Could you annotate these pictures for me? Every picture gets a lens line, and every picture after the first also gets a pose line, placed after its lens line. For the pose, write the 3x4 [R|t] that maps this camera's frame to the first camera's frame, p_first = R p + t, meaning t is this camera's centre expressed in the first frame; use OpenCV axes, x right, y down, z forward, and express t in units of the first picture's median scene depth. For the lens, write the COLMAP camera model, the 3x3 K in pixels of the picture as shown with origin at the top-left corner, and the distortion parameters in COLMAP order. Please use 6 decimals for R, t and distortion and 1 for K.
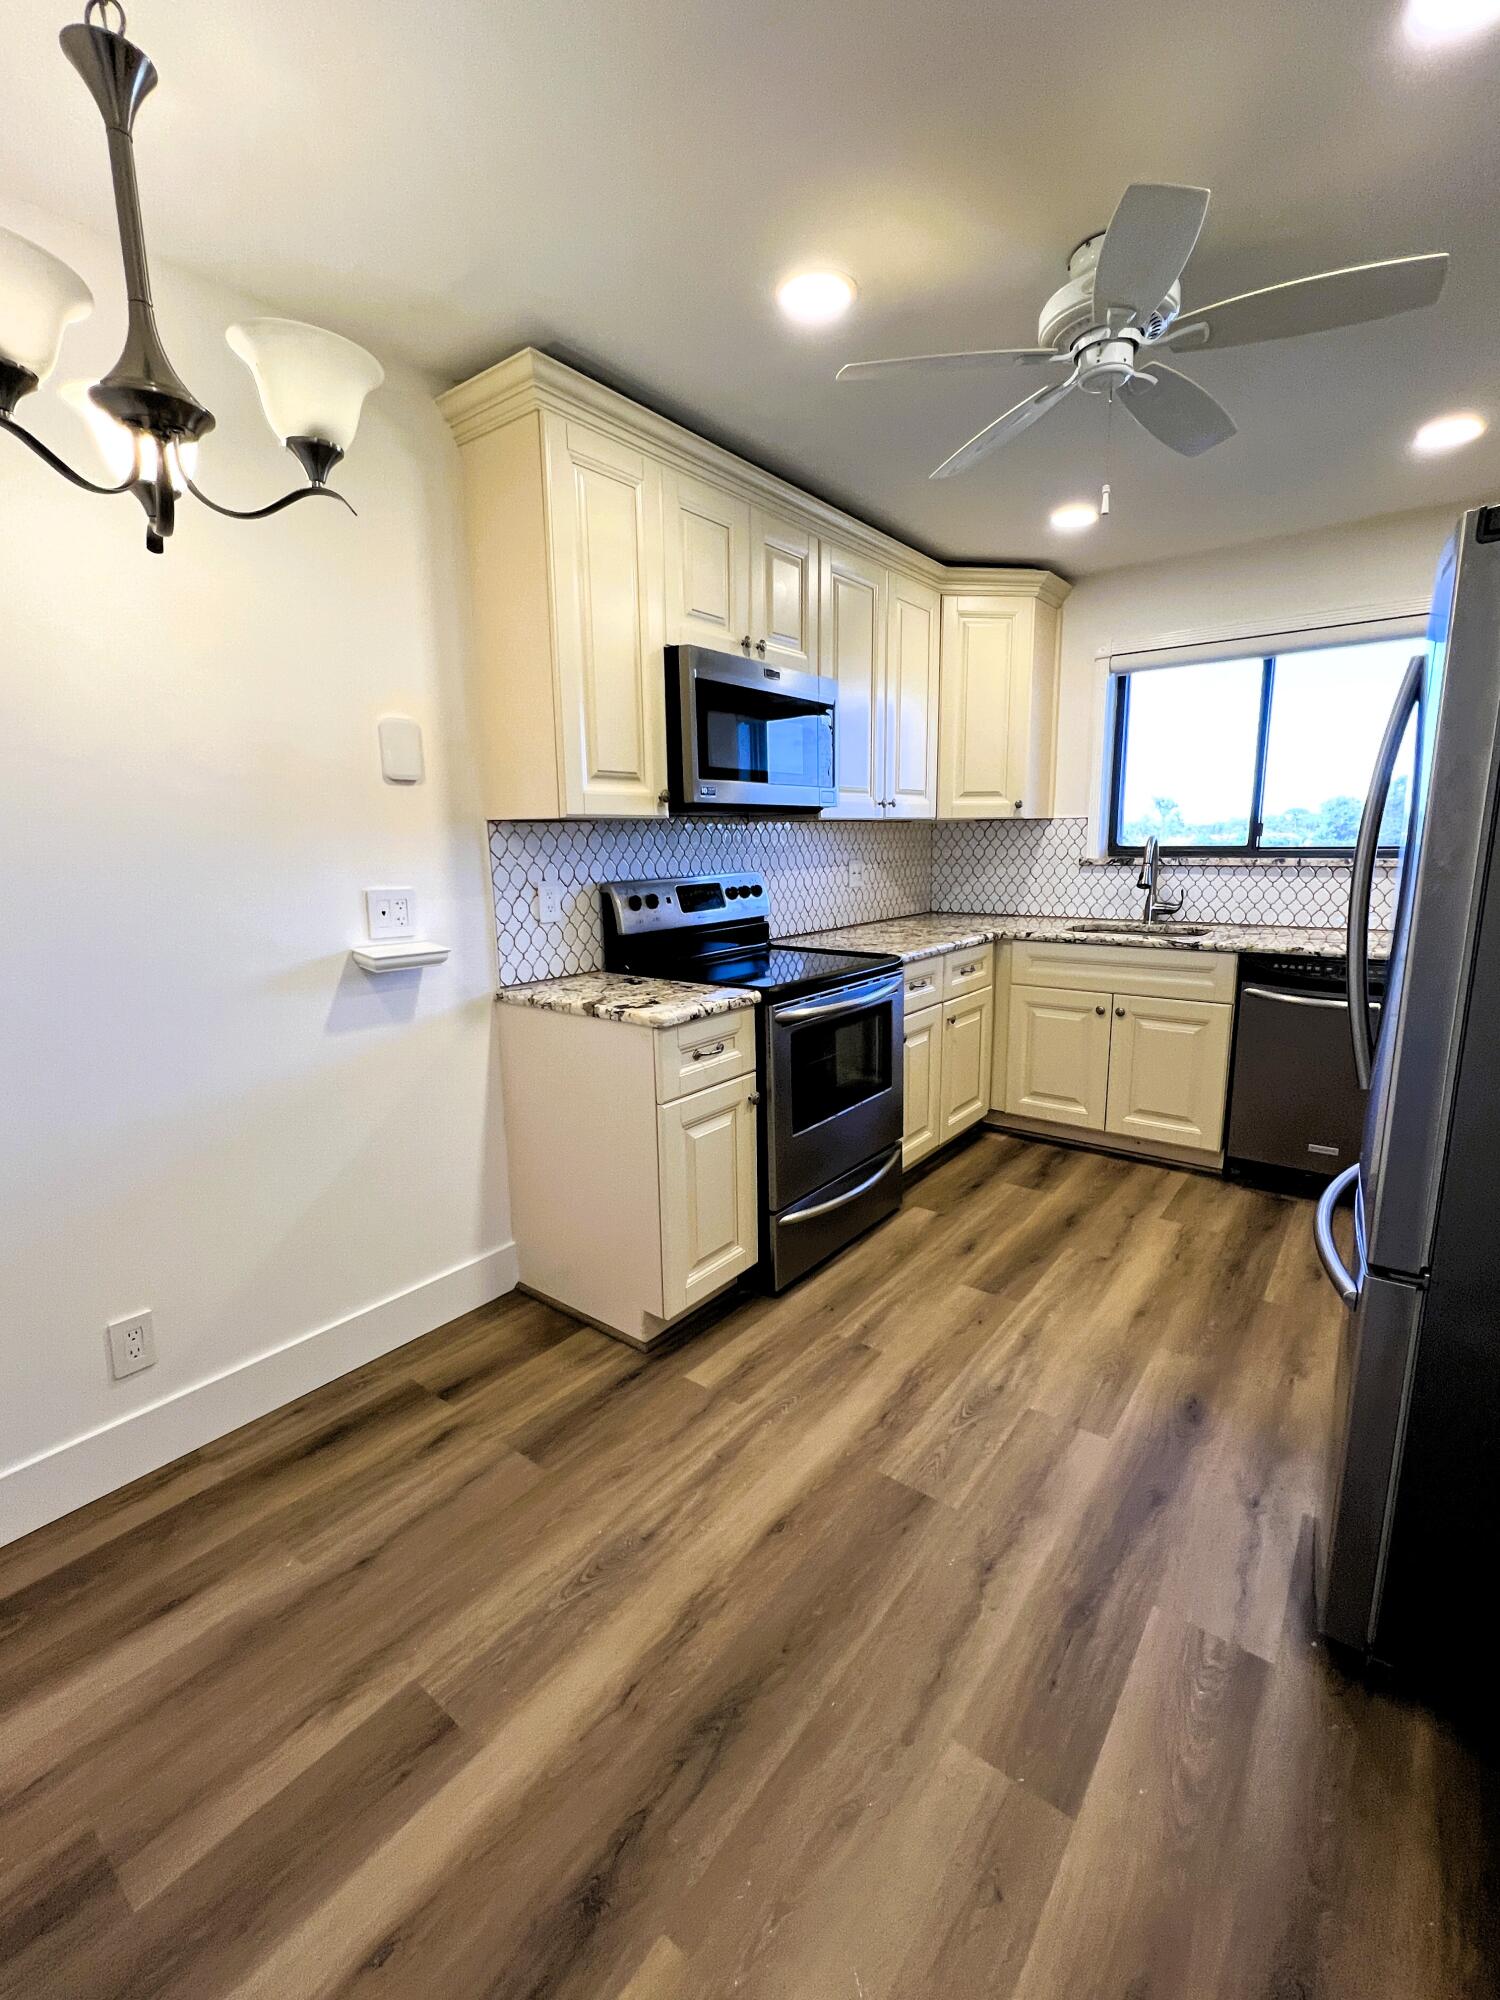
lens RADIAL K [[866.5, 0, 741.5], [0, 866.5, 993.5], [0, 0, 1]] dist [-0.001015, 0.000215]
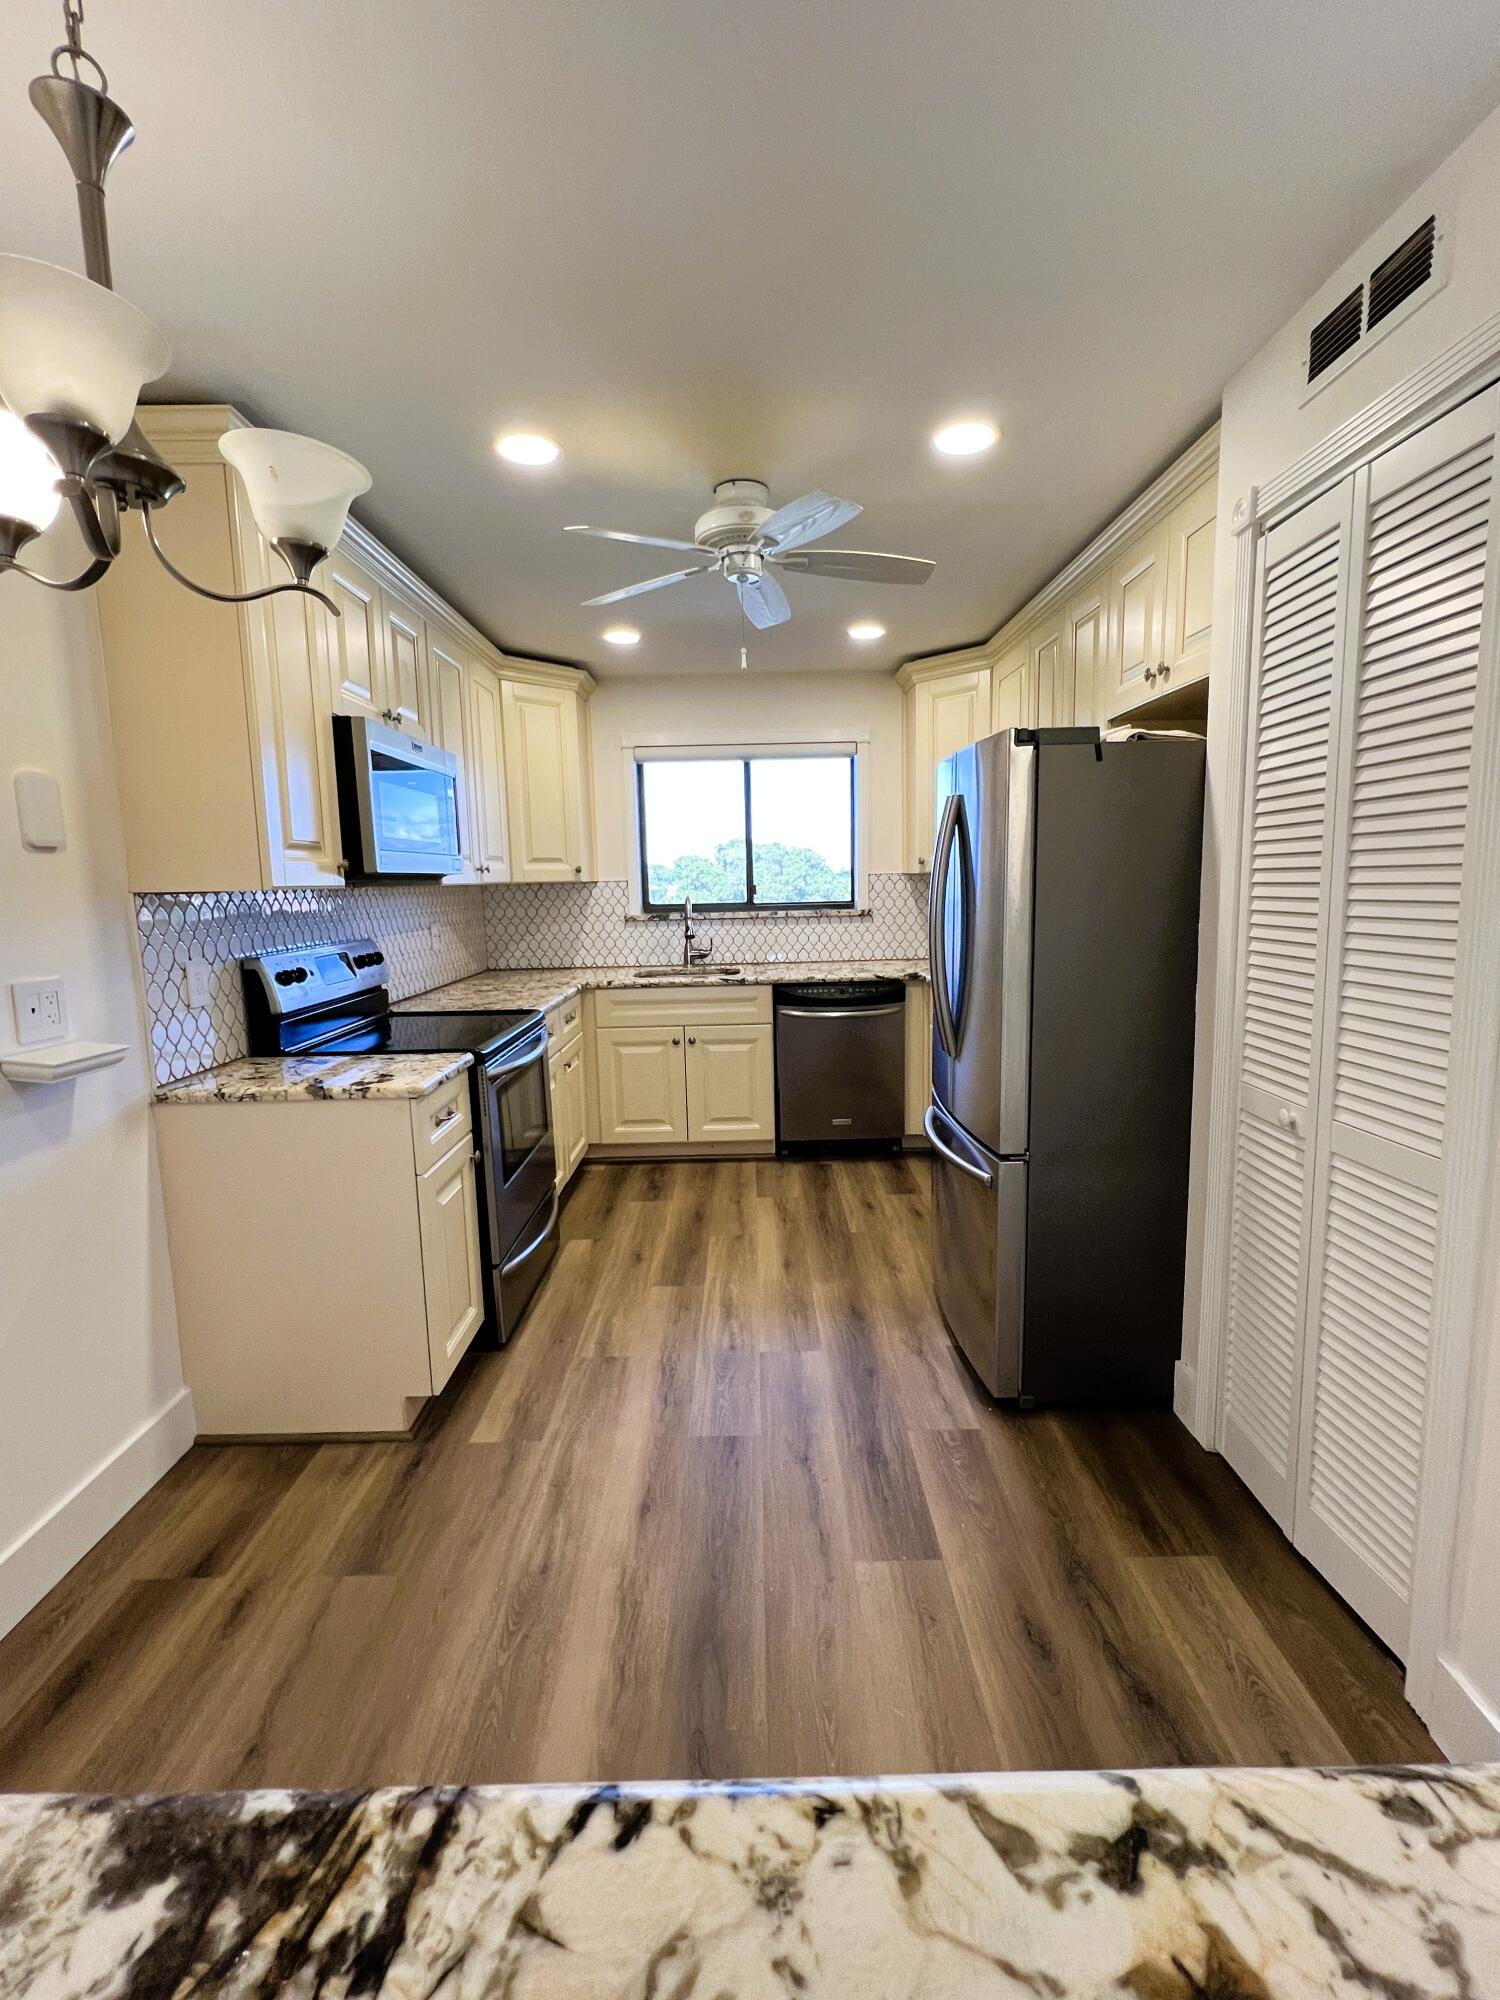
lens RADIAL K [[891.0, 0, 742.7], [0, 891.0, 991.8], [0, 0, 1]] dist [-0.002033, 0.001725]
pose [[0.786396, -0.079994, 0.612521, -0.364398], [0.120218, 0.992439, -0.024733, -0.009629], [-0.605912, 0.093087, 0.790067, -0.046257]]
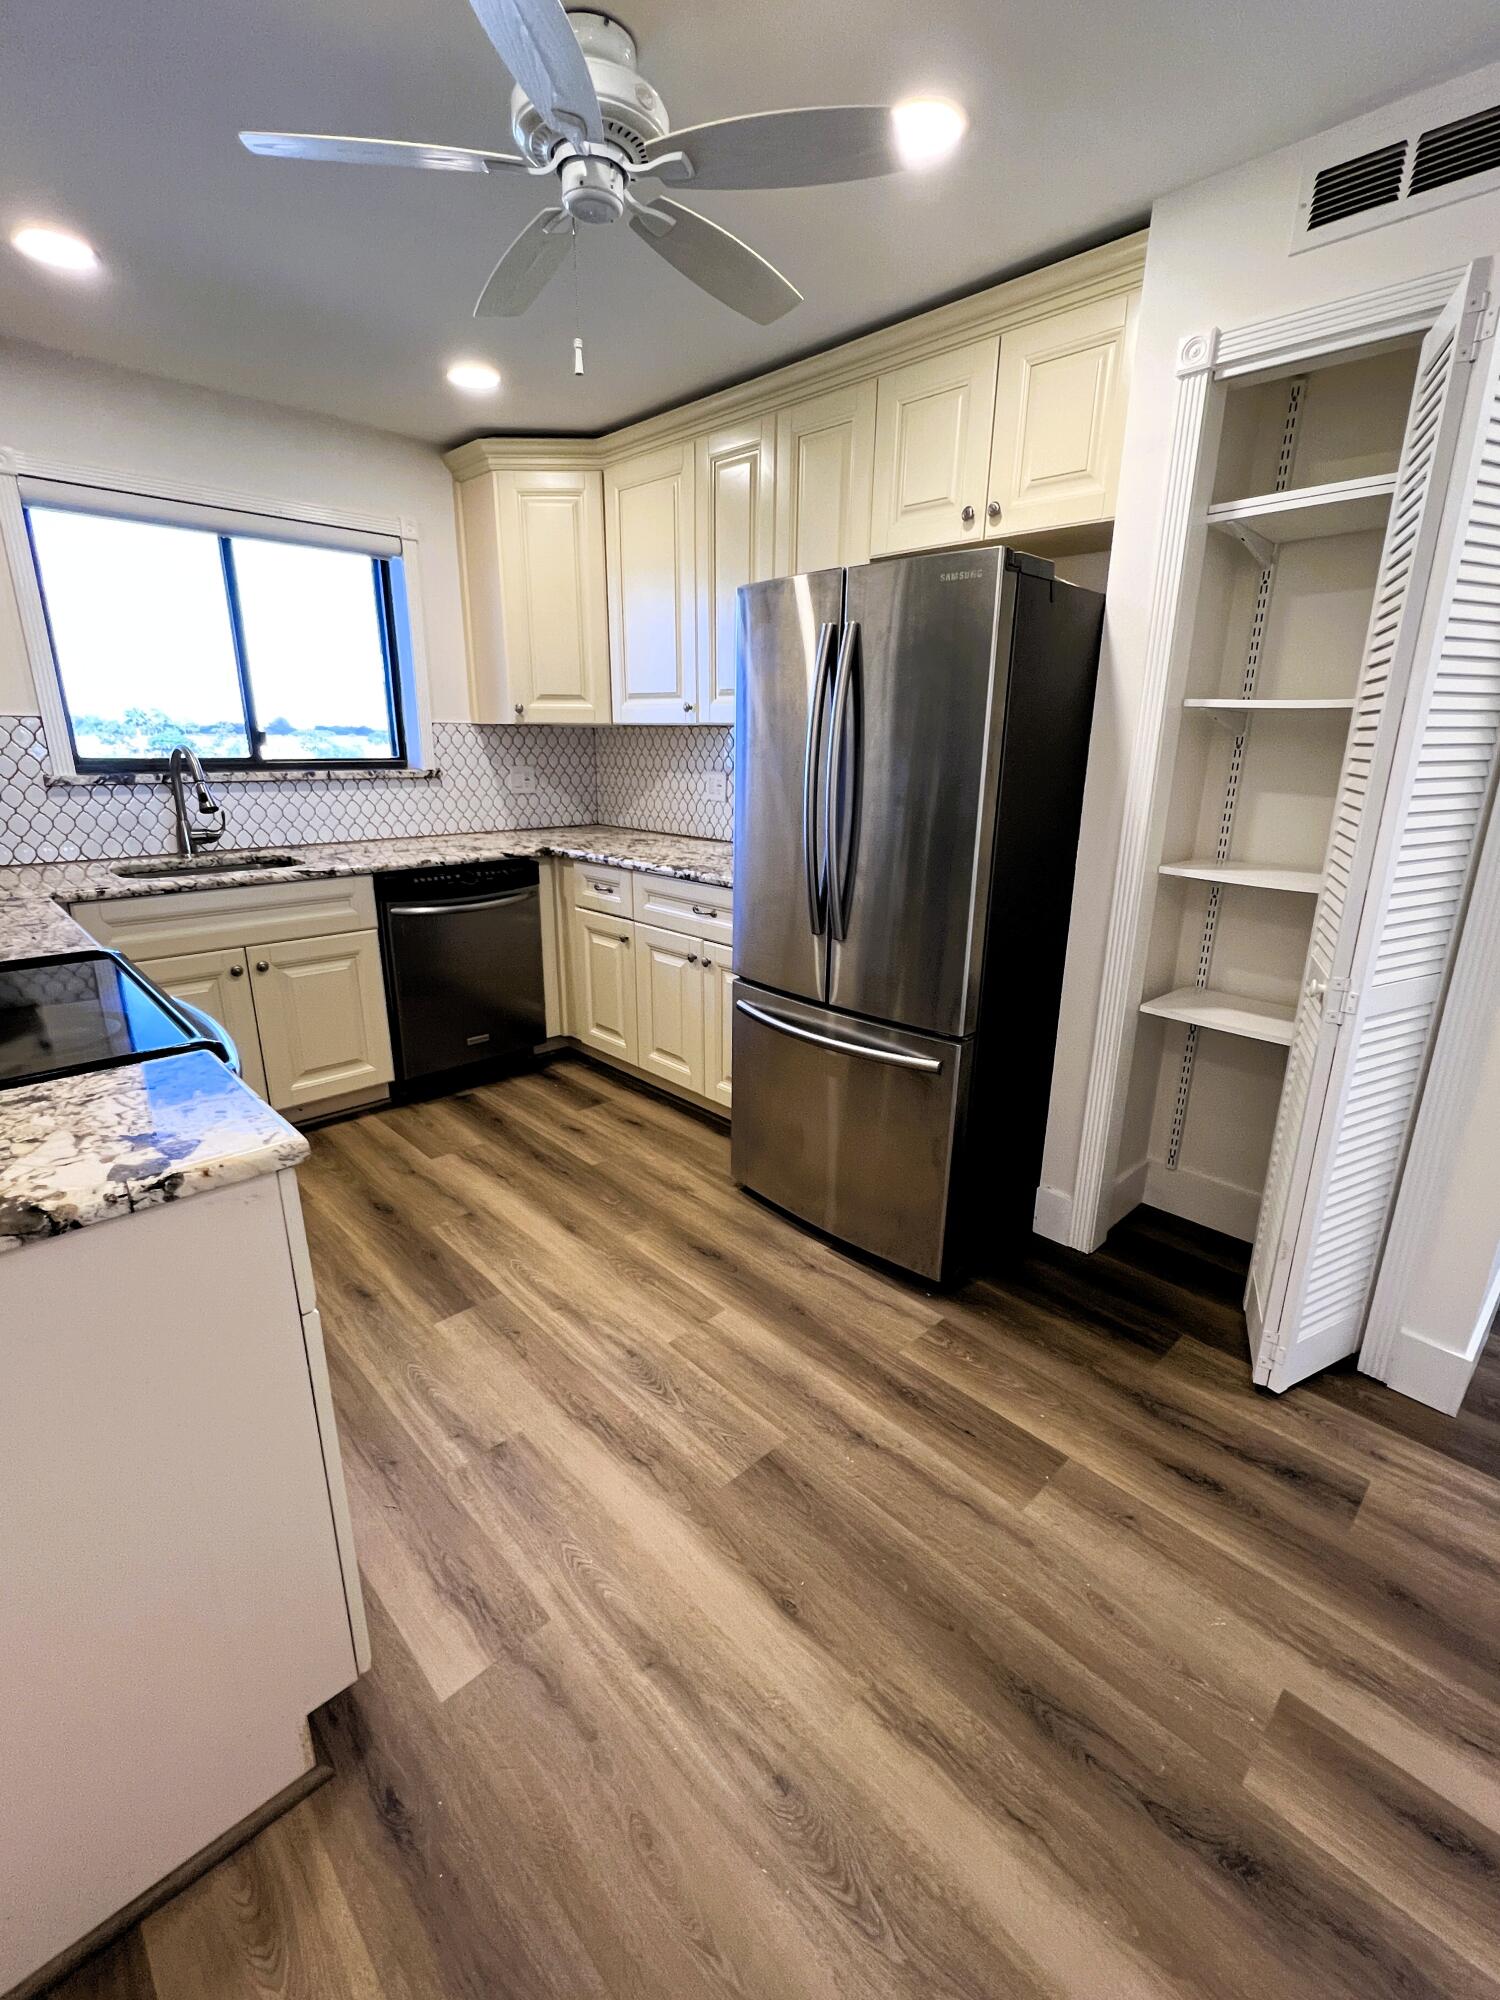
lens RADIAL K [[891.0, 0, 745.5], [0, 891.0, 999.1], [0, 0, 1]] dist [-0.002033, 0.001725]
pose [[0.125594, -0.262345, 0.956766, -0.437873], [0.163313, 0.956713, 0.240893, -0.106431], [-0.978547, 0.125998, 0.163002, 0.579957]]
